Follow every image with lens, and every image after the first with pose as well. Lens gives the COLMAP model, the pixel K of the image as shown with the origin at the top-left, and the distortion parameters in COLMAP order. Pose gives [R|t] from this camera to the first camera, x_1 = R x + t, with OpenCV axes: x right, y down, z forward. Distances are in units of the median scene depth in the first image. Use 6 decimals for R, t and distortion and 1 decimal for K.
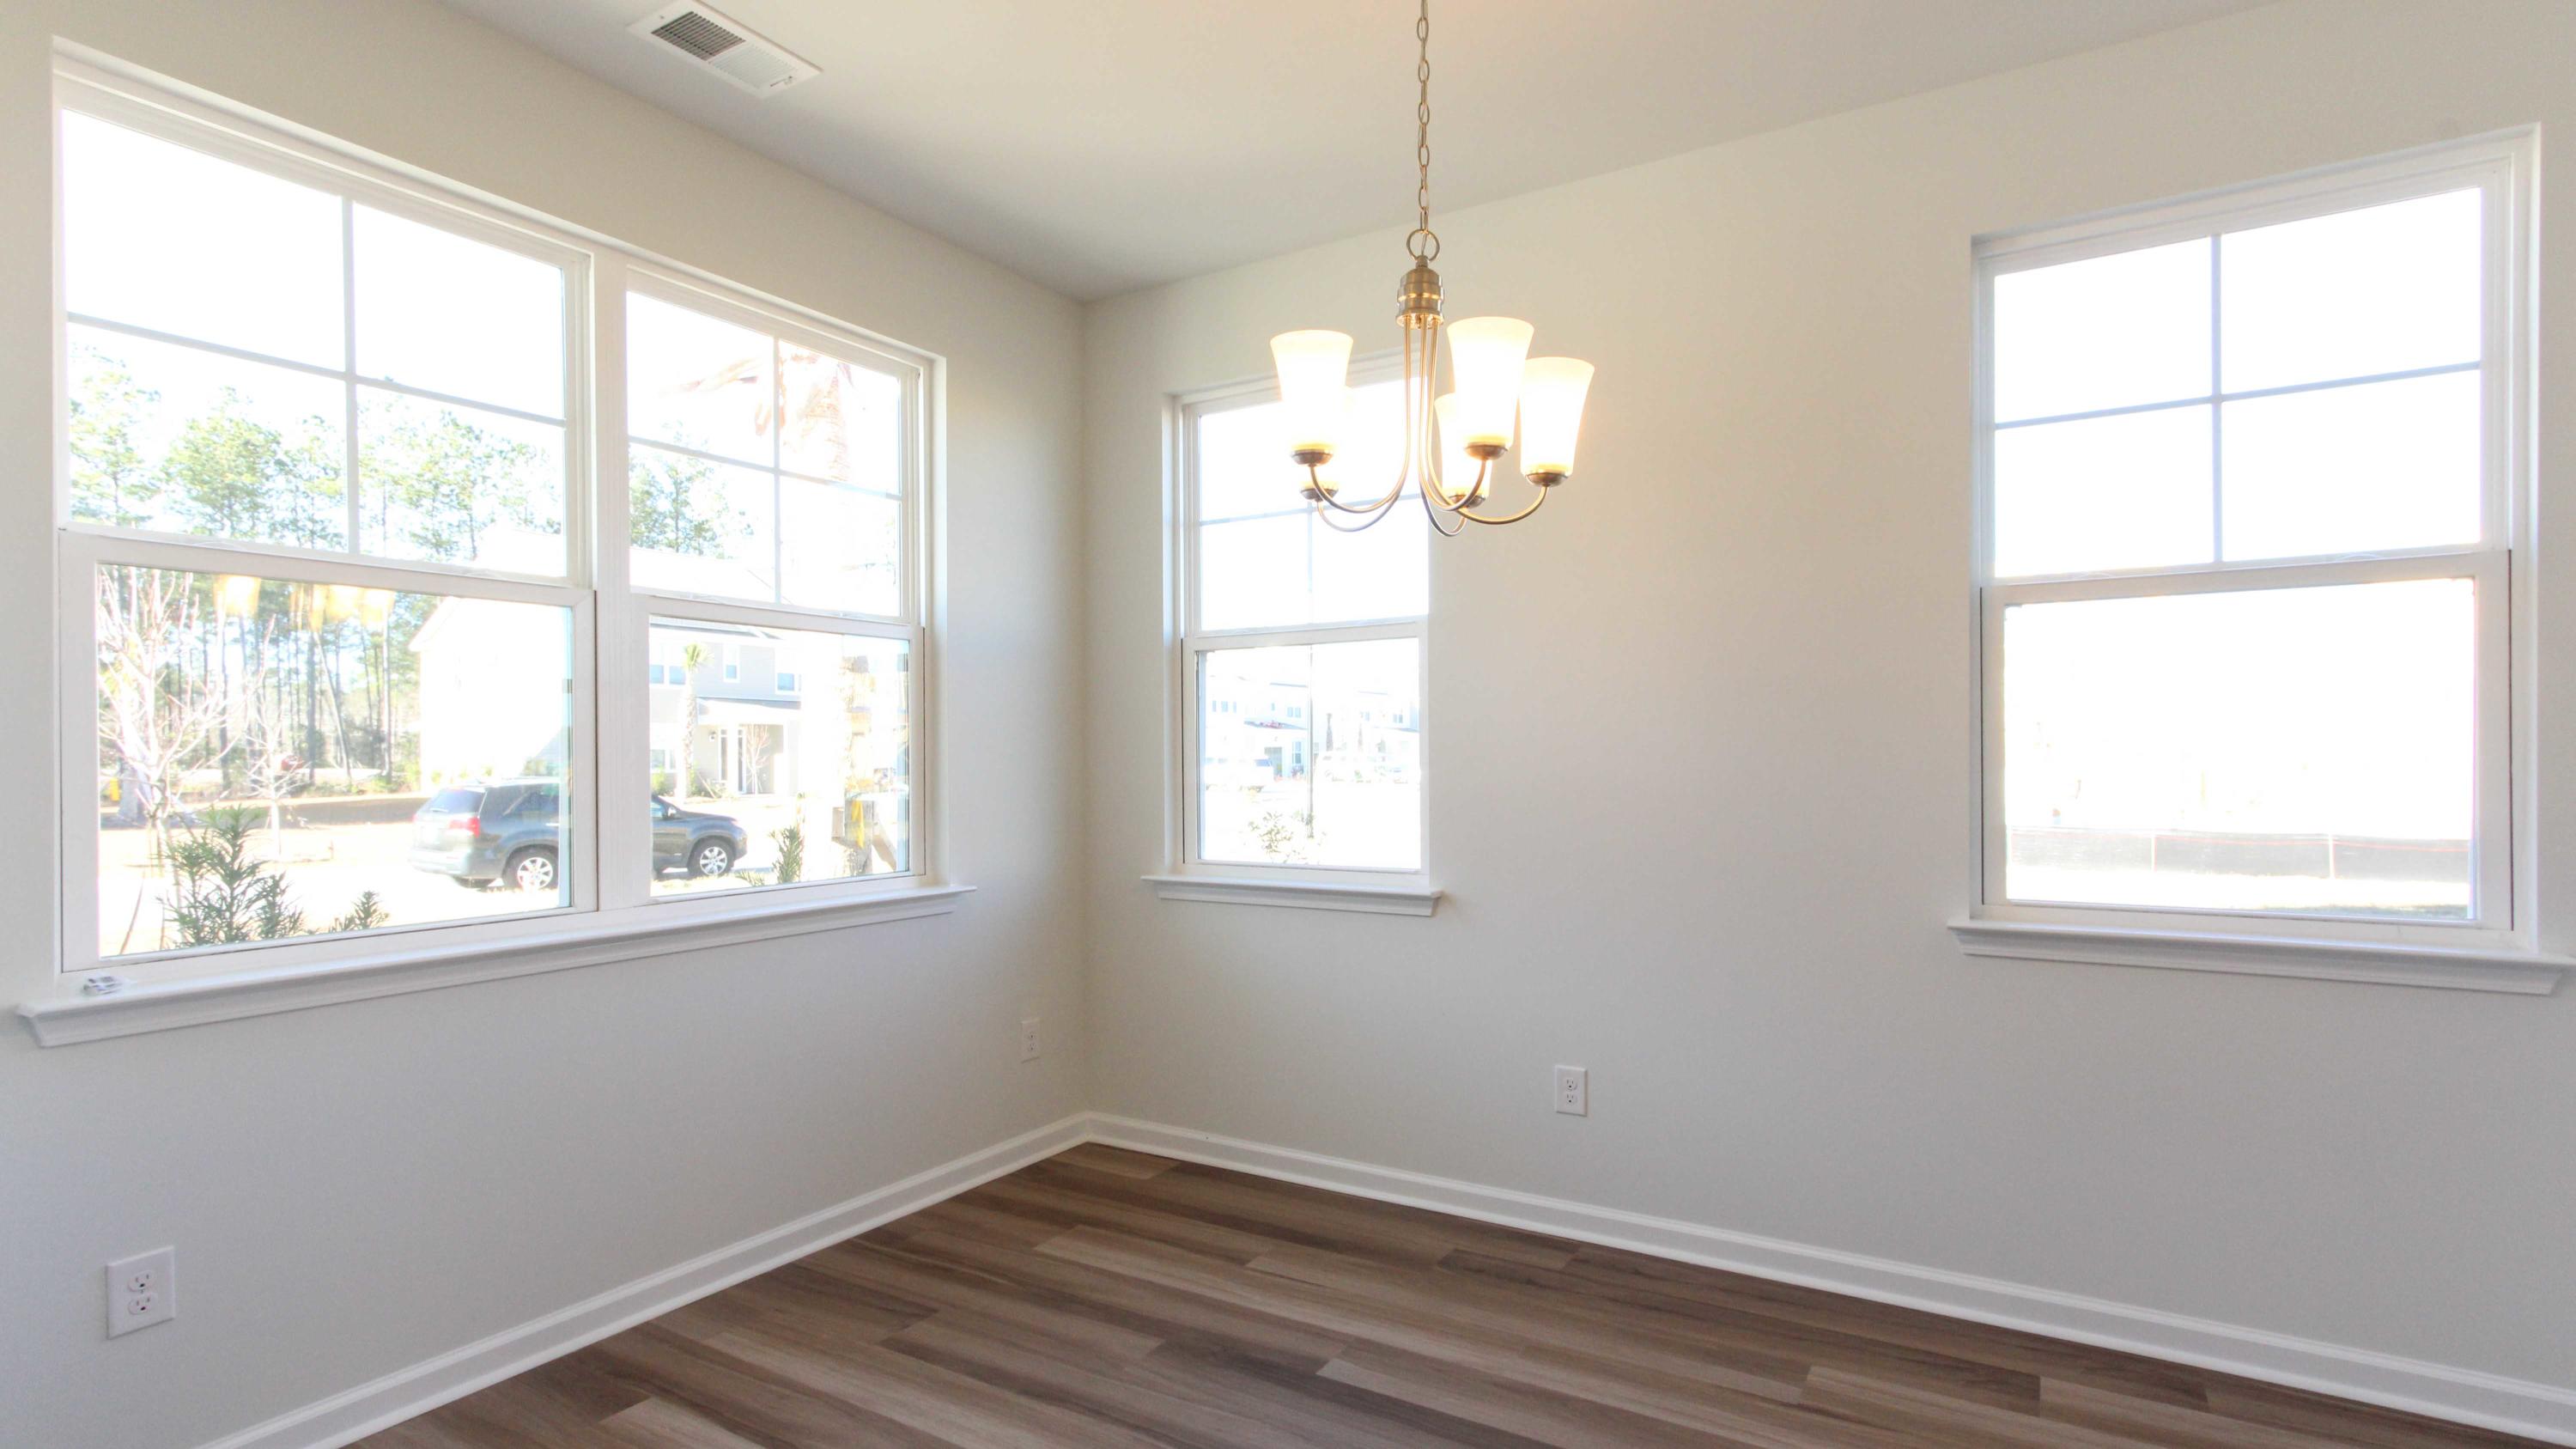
lens RADIAL K [[1202.2, 0, 1295.6], [0, 1202.2, 760.7], [0, 0, 1]] dist [-0.002306, -0.000313]
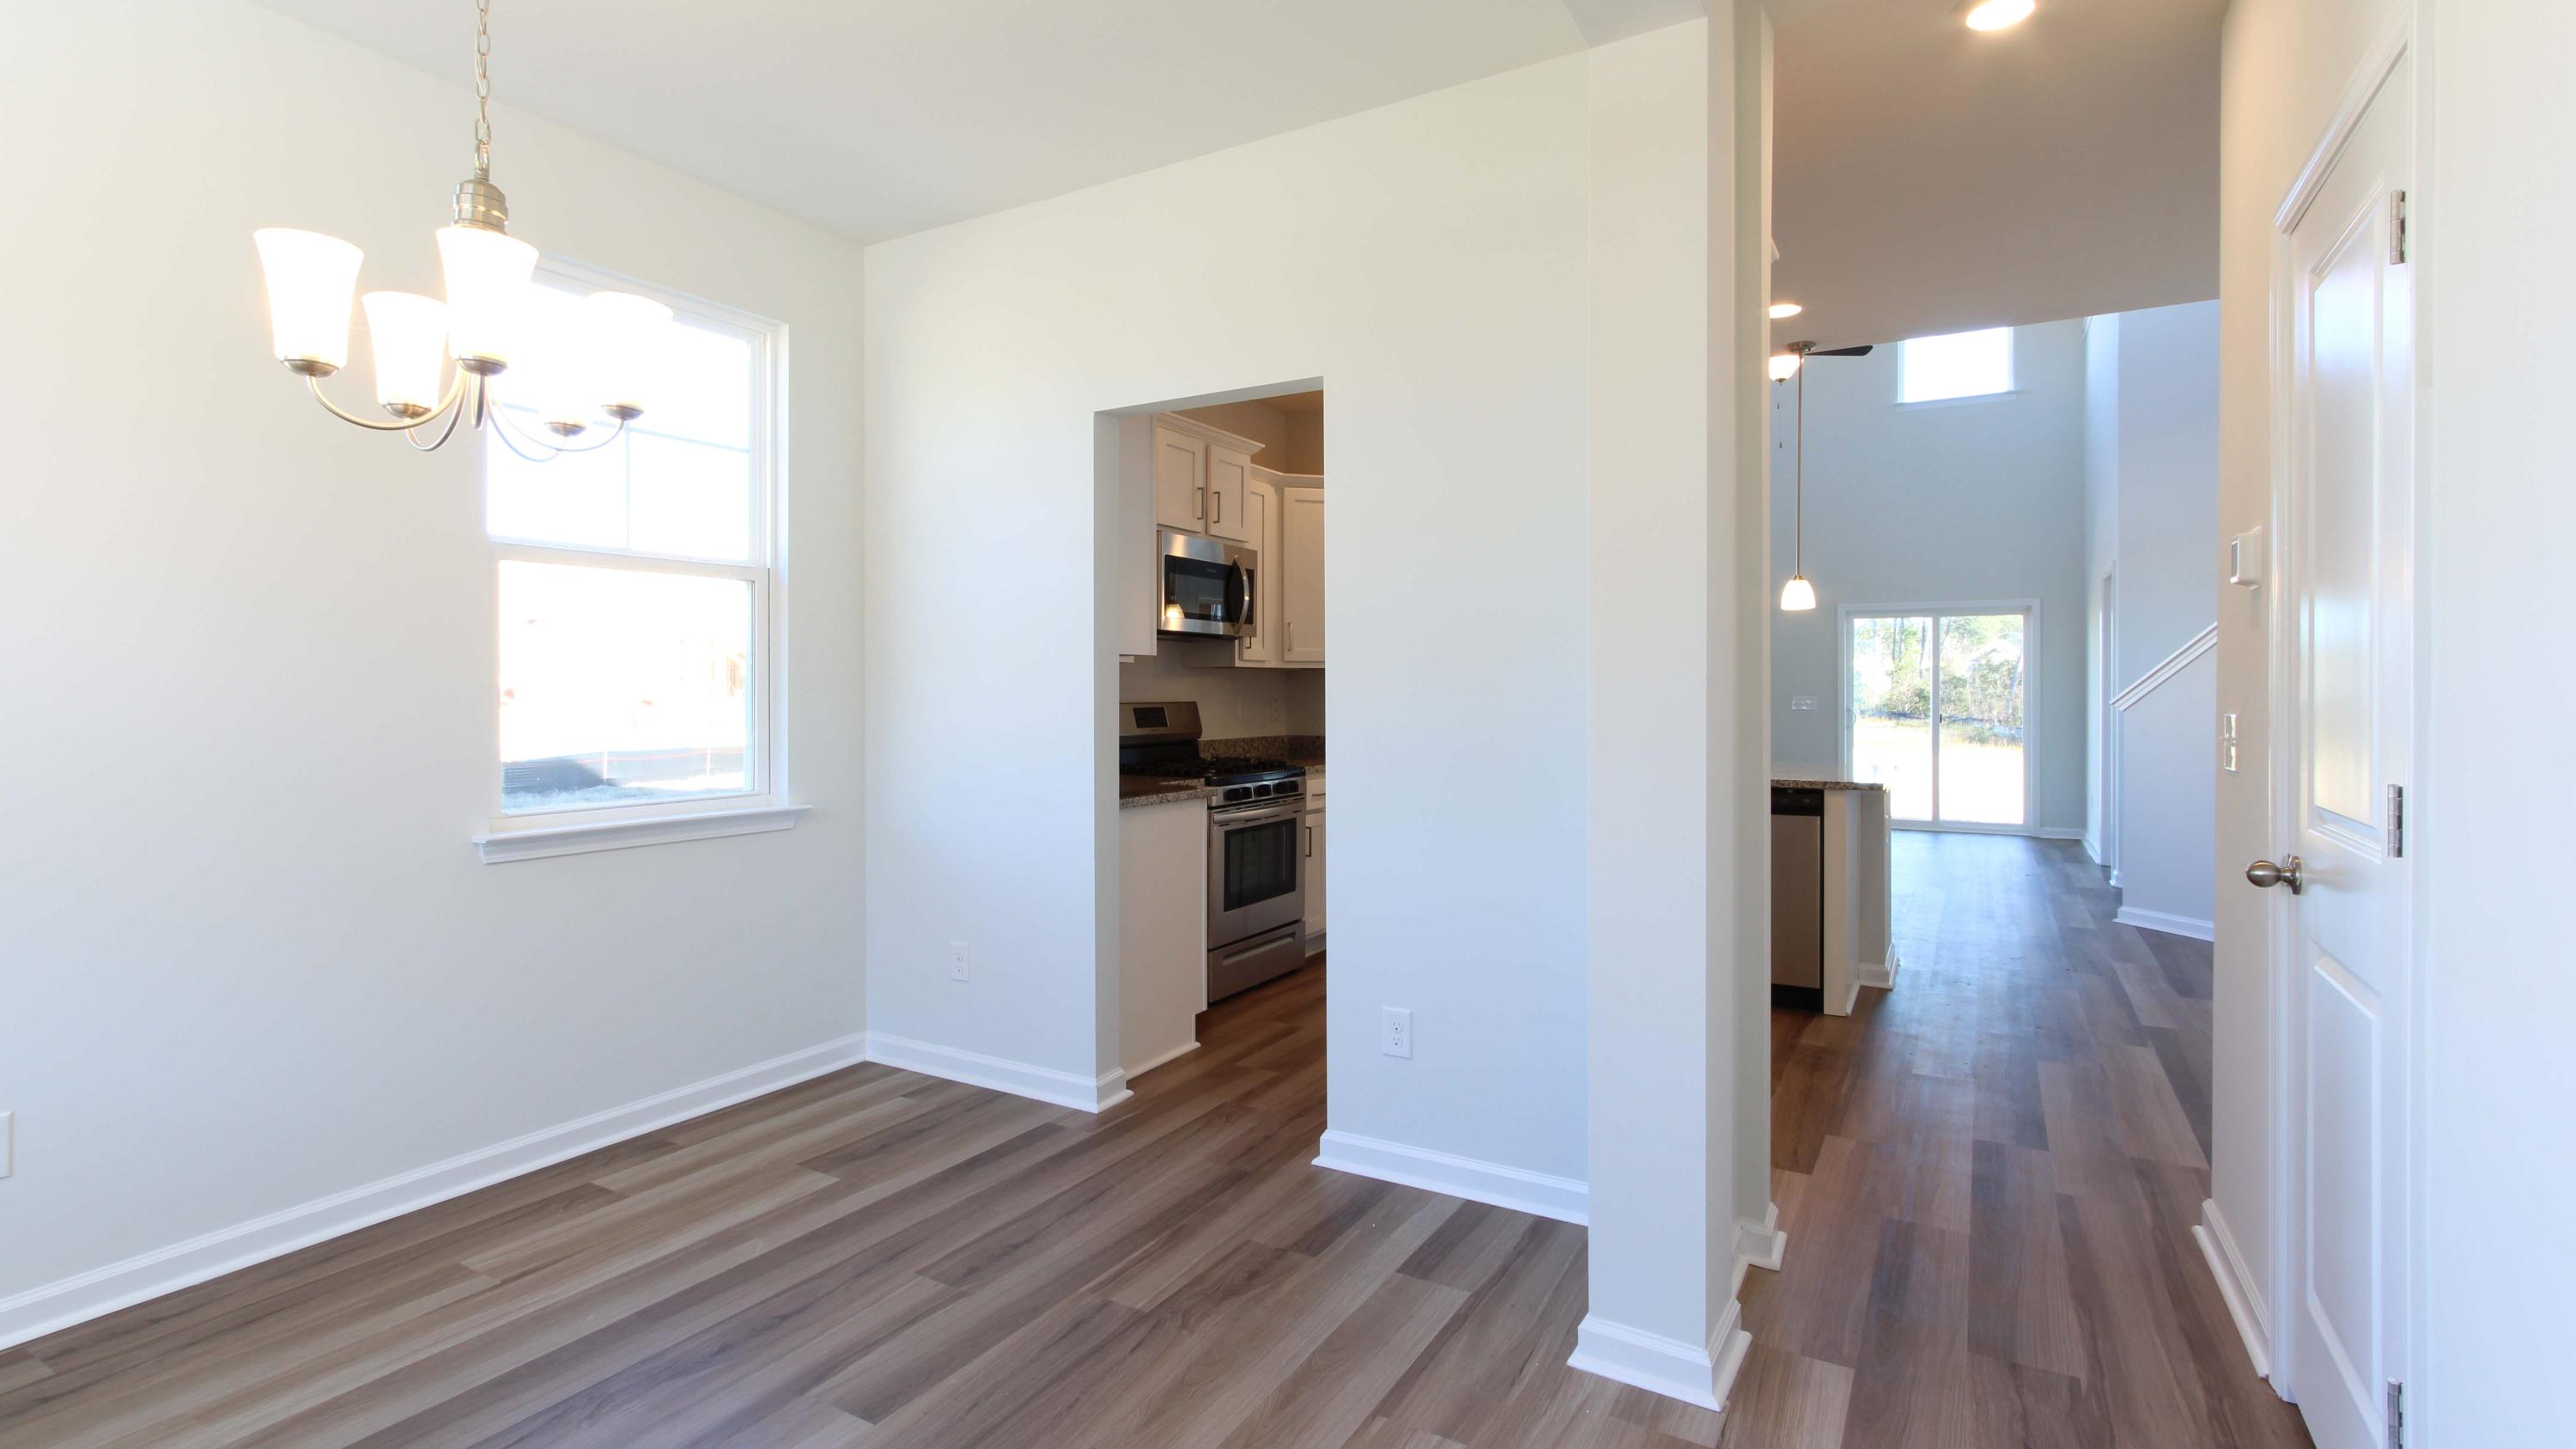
lens RADIAL K [[1213.1, 0, 1318.9], [0, 1213.1, 730.8], [0, 0, 1]] dist [-0.003577, -0.001056]
pose [[-0.035911, -0.034021, 0.998776, -0.666297], [0.008699, 0.999372, 0.034354, 0.001185], [-0.999317, 0.009922, -0.035593, 0.275616]]
